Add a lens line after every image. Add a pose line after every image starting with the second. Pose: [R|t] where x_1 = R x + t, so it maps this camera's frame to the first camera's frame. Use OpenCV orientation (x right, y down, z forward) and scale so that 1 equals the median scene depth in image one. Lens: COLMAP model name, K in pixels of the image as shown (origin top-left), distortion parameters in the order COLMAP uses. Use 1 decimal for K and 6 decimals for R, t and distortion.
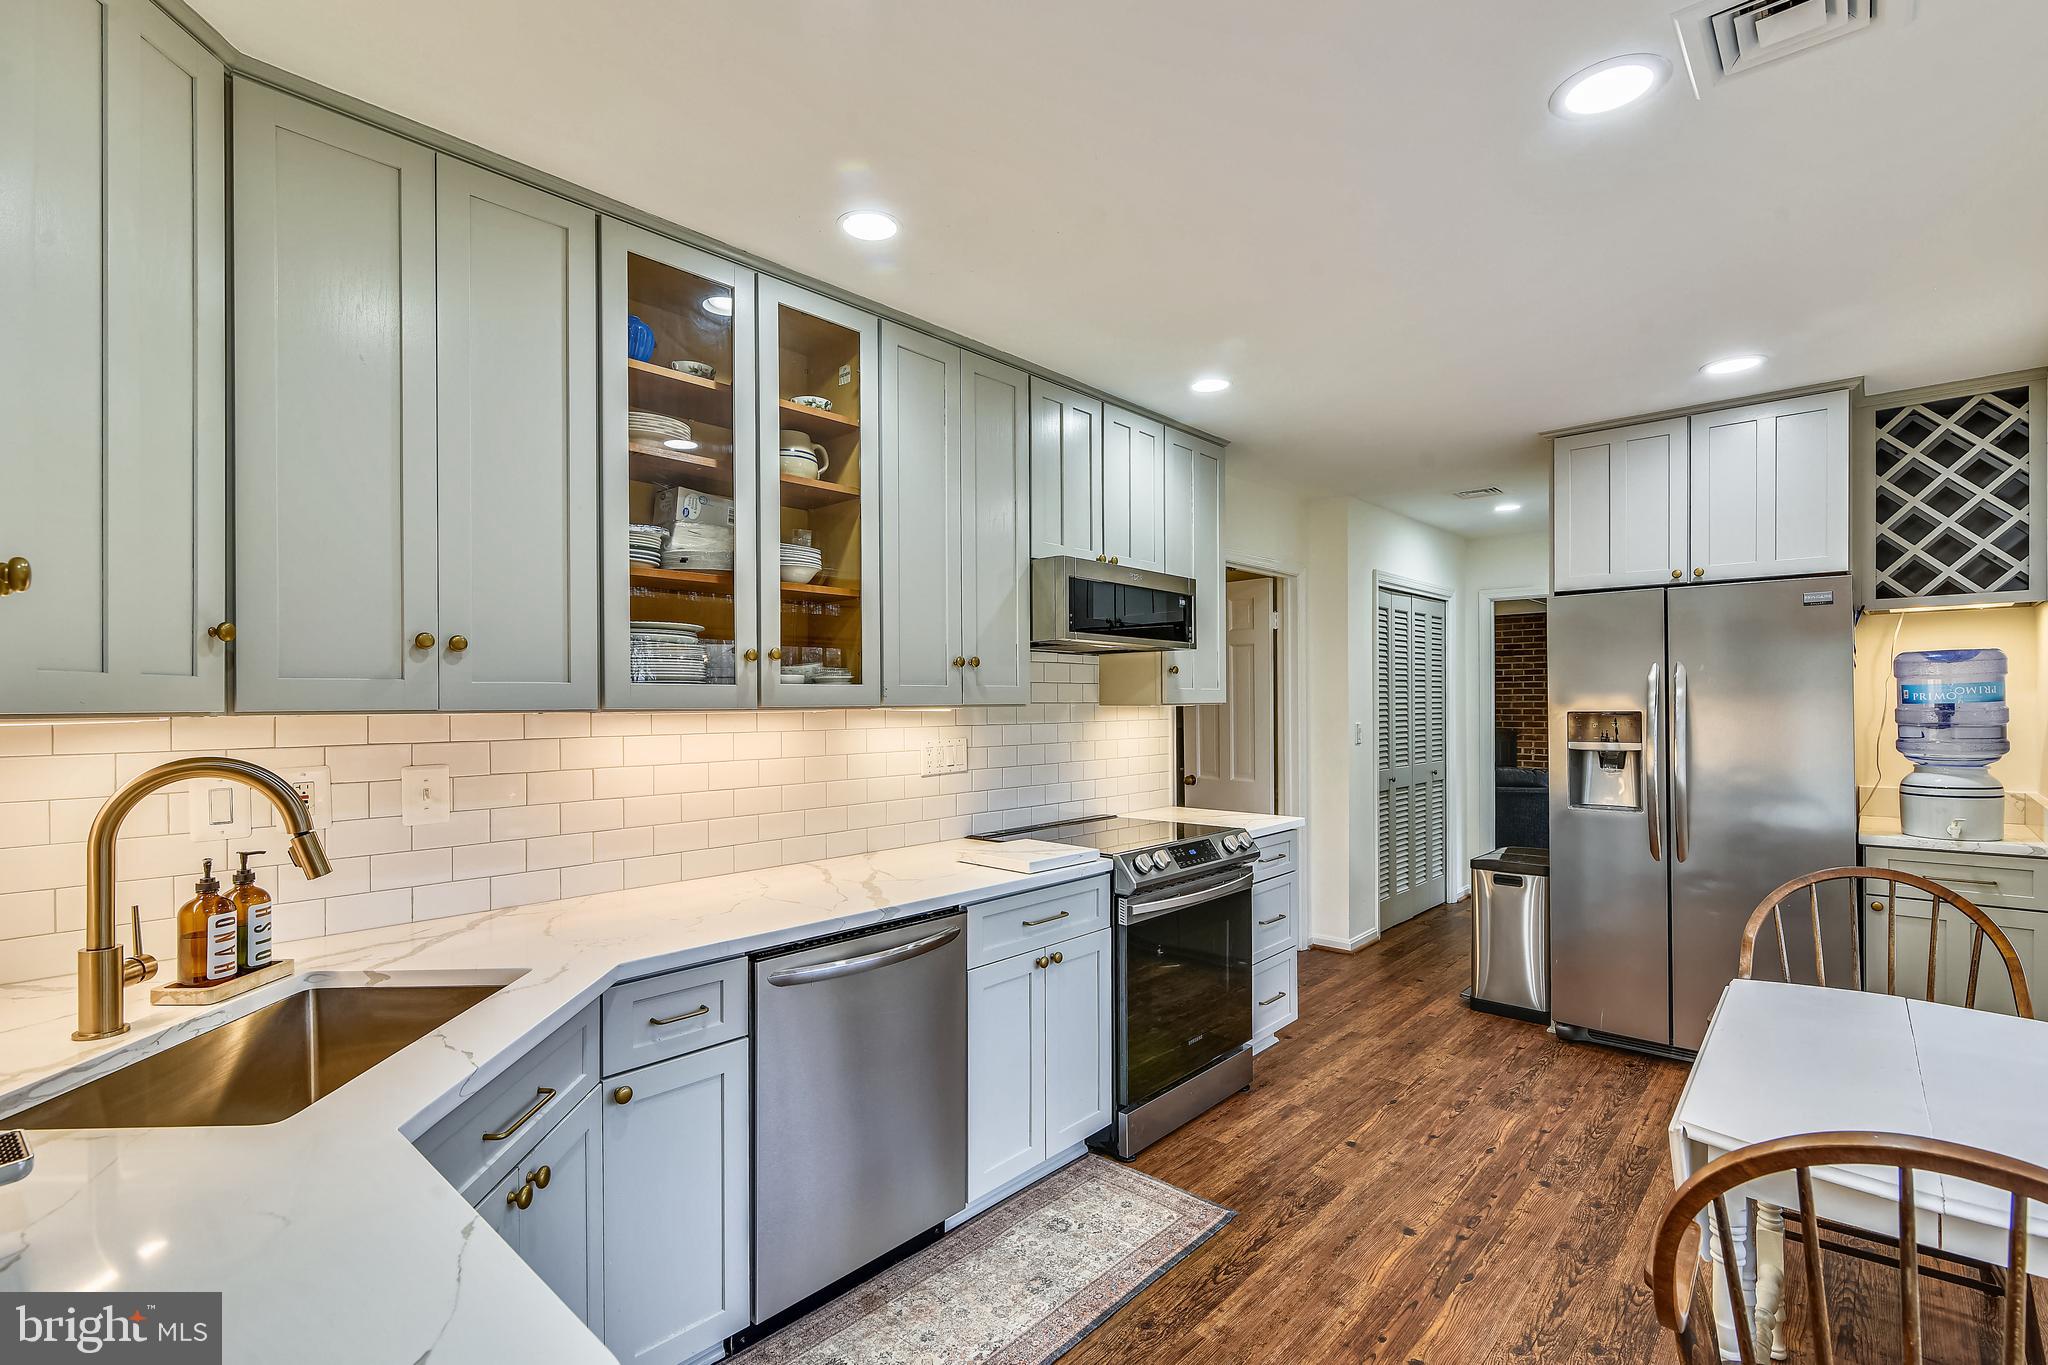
lens RADIAL K [[941.8, 0, 1024.2], [0, 941.8, 704.3], [0, 0, 1]] dist [0.000939, 0.000216]
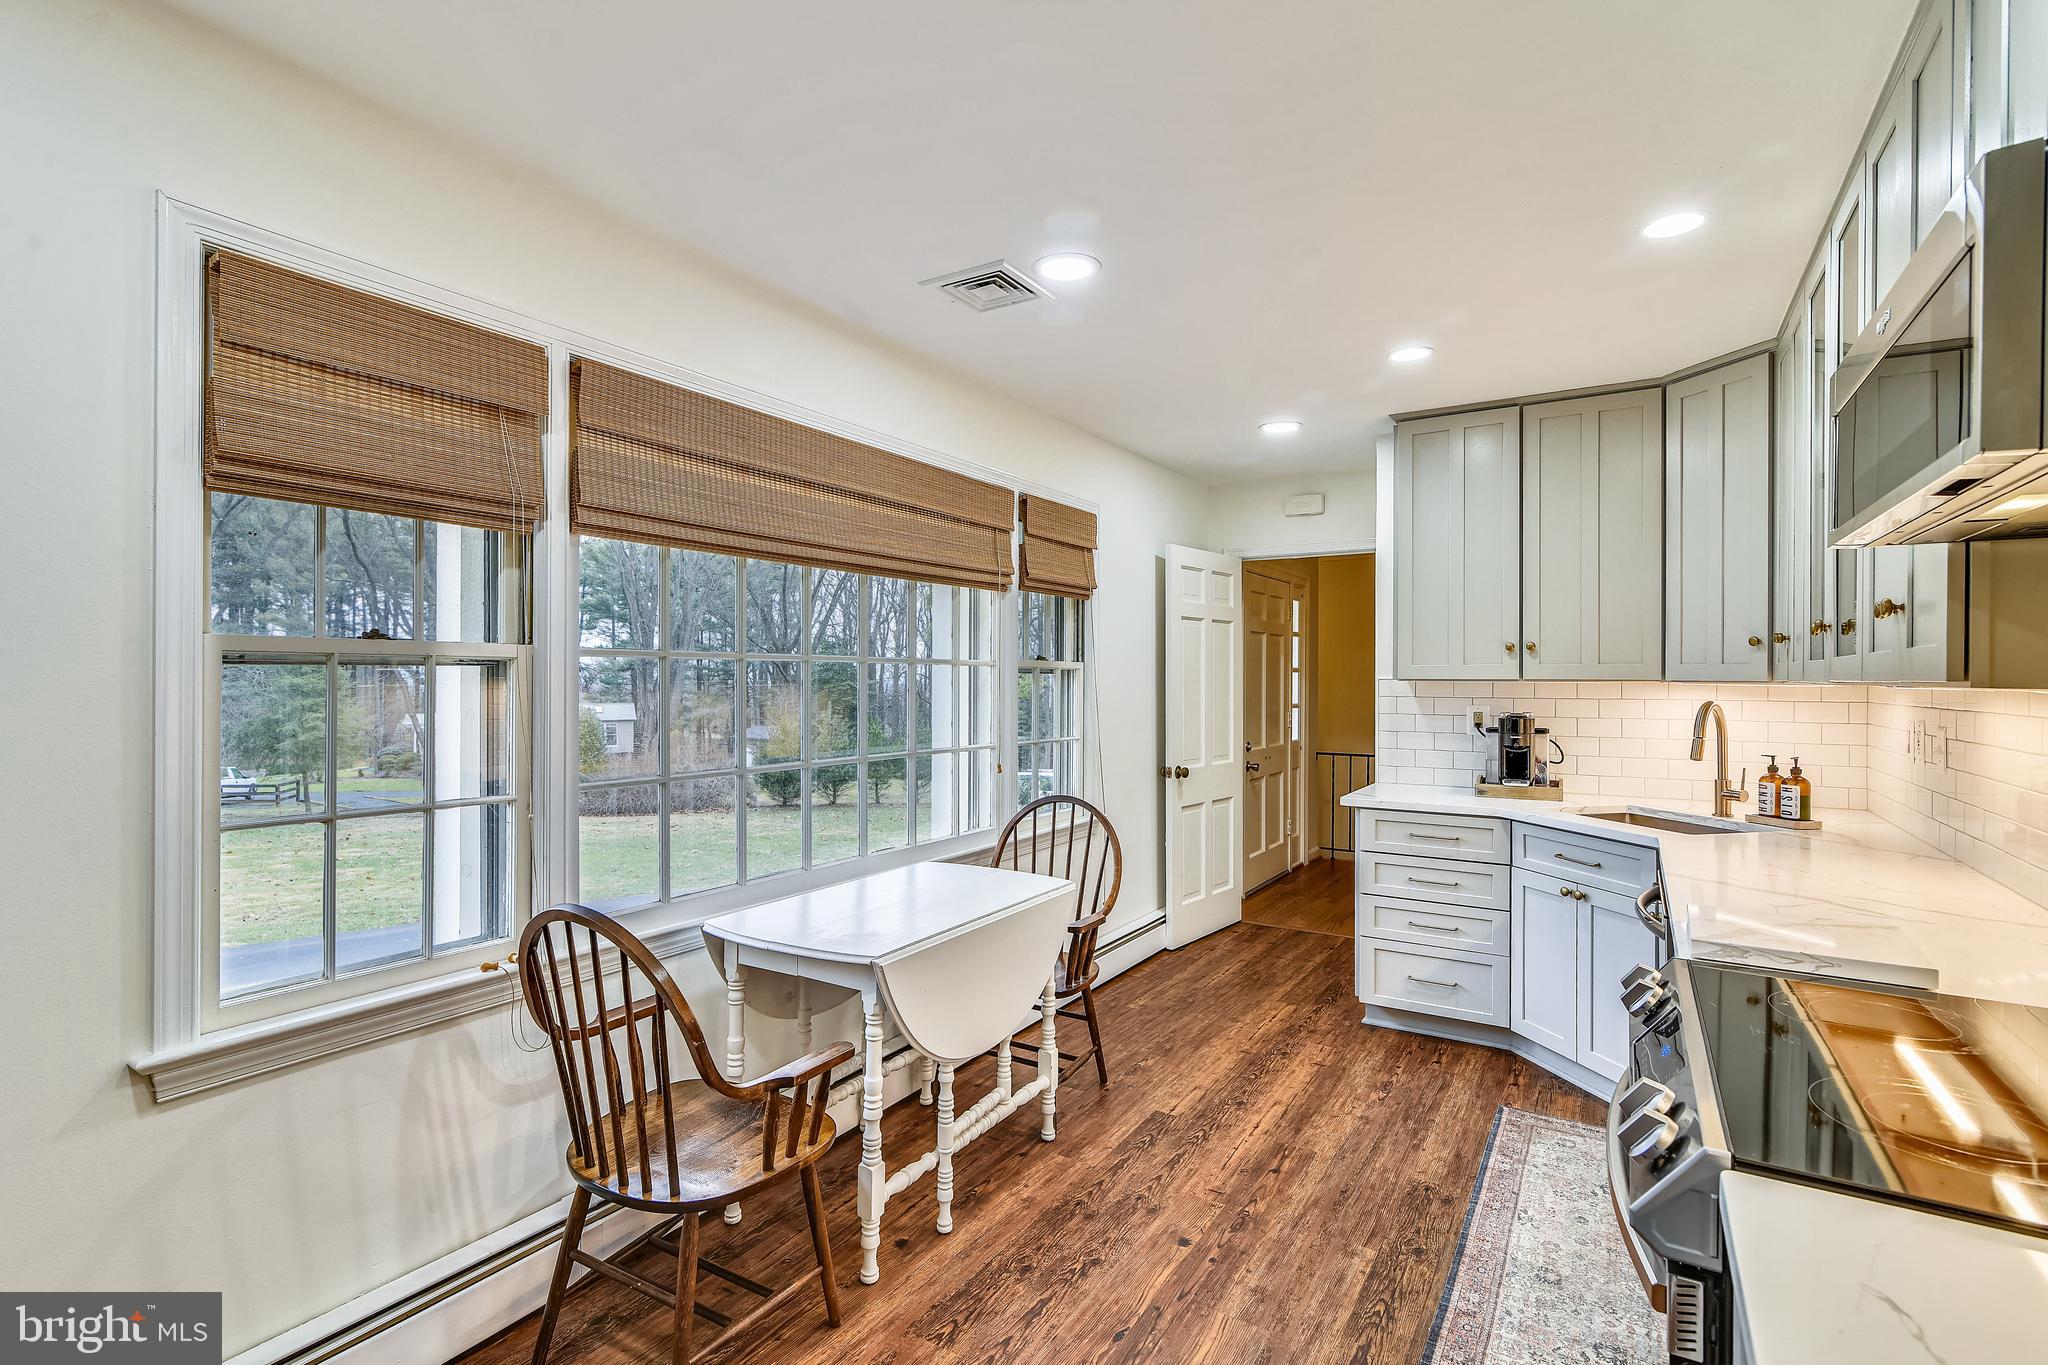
lens RADIAL K [[966.5, 0, 1021.6], [0, 966.5, 671.4], [0, 0, 1]] dist [-0.000176, -0.000090]
pose [[-0.985063, 0.002576, -0.172175, 0.711411], [0.003491, 0.999981, -0.005012, -0.005294], [0.172159, -0.005538, -0.985054, 1.865822]]
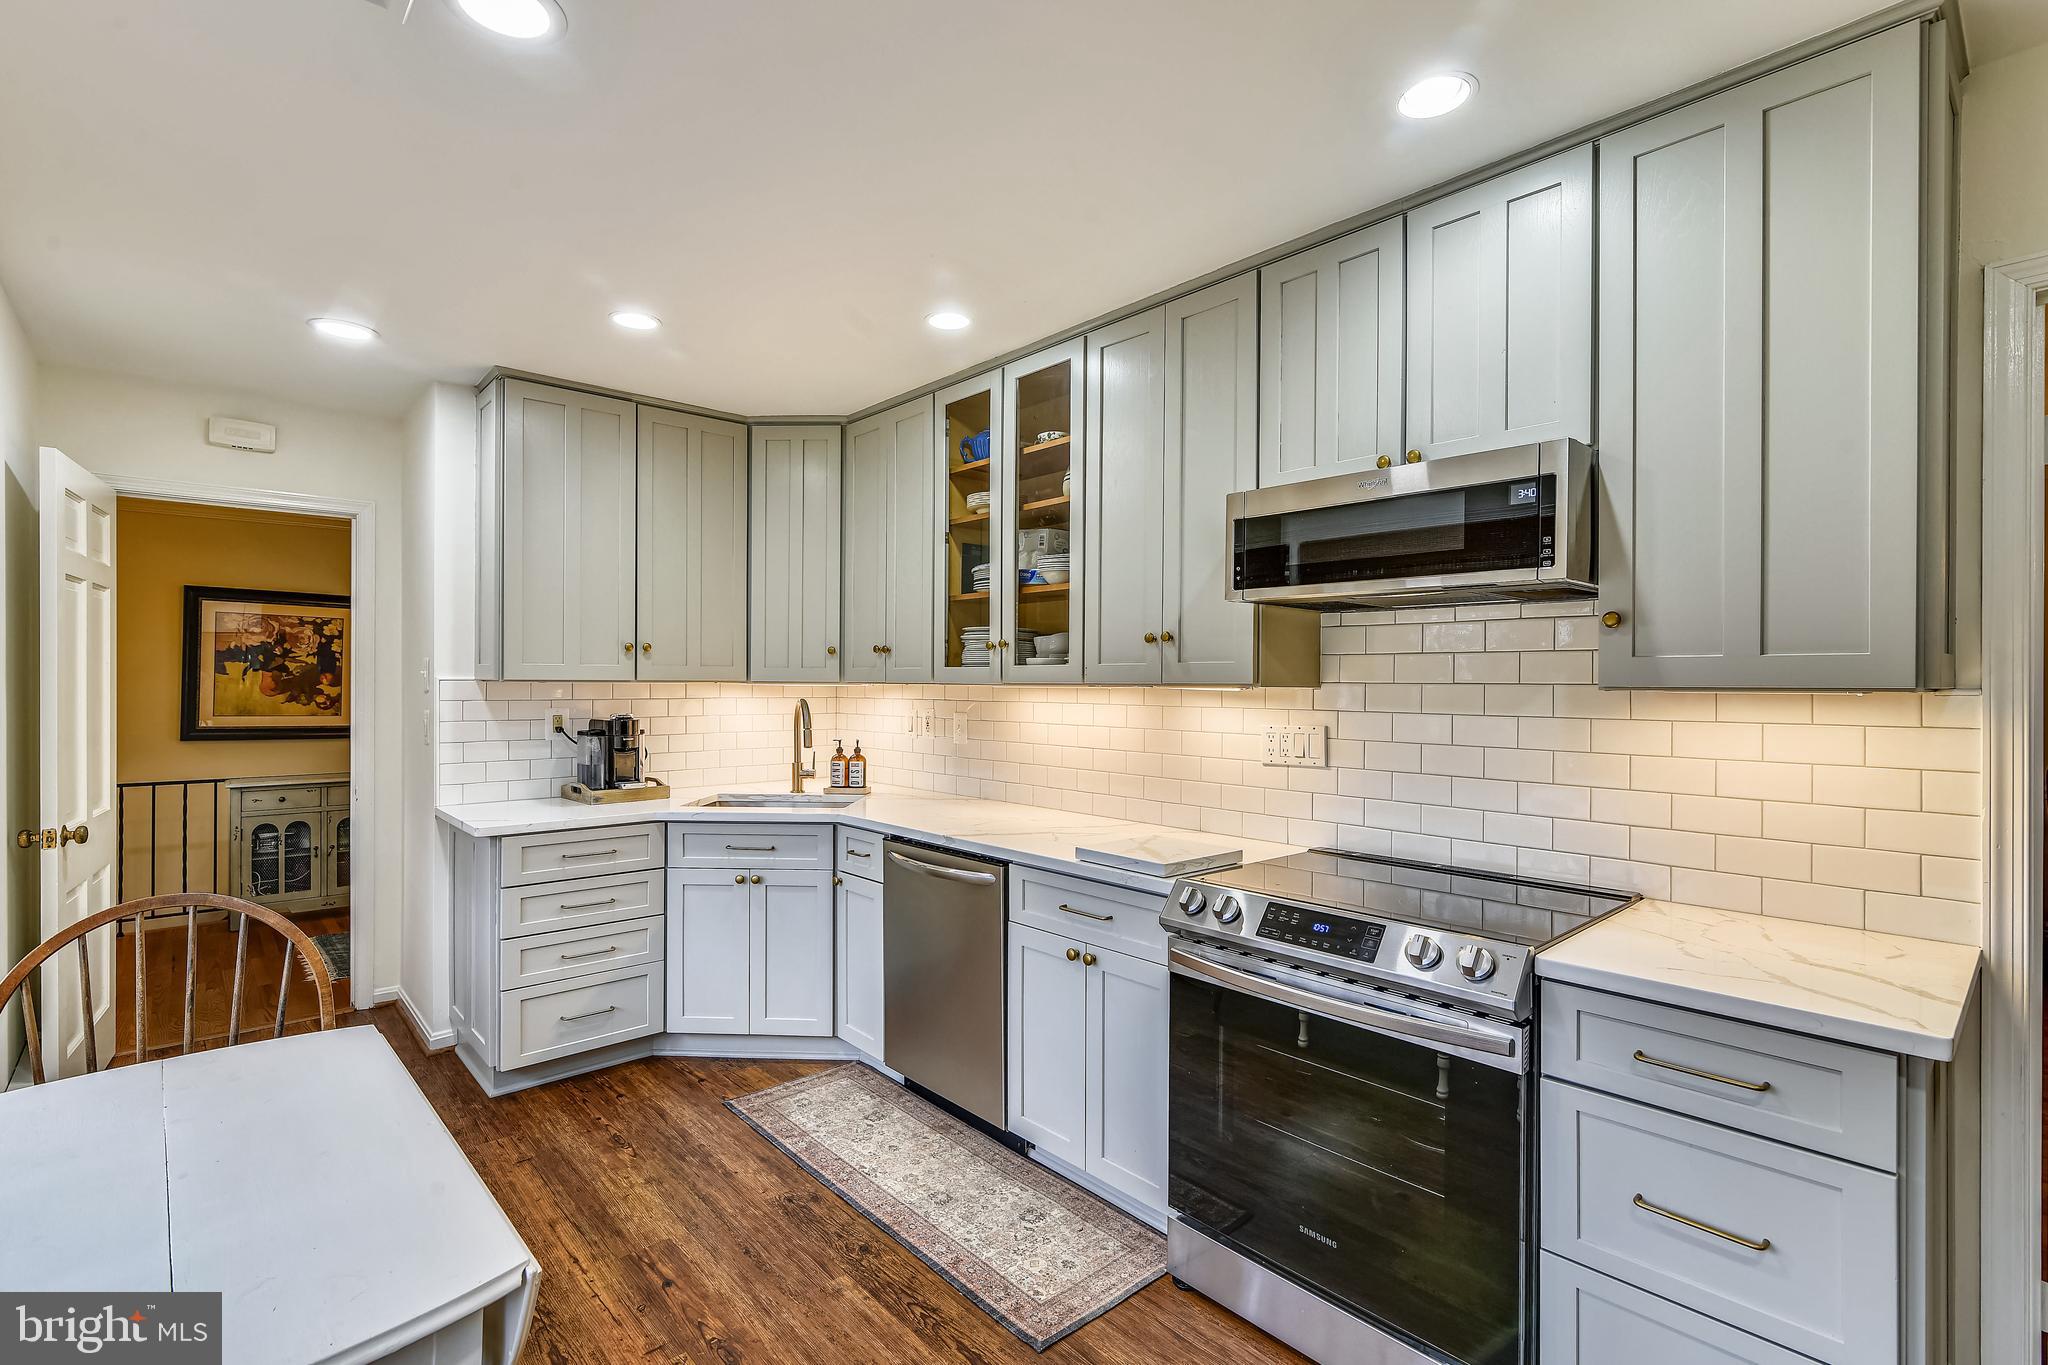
lens RADIAL K [[941.8, 0, 1017.8], [0, 941.8, 682.0], [0, 0, 1]] dist [0.000939, 0.000216]
pose [[-0.101360, 0.007246, -0.994823, 1.104795], [-0.004748, 0.999959, 0.007767, -0.009455], [0.994839, 0.005511, -0.101321, 1.185402]]
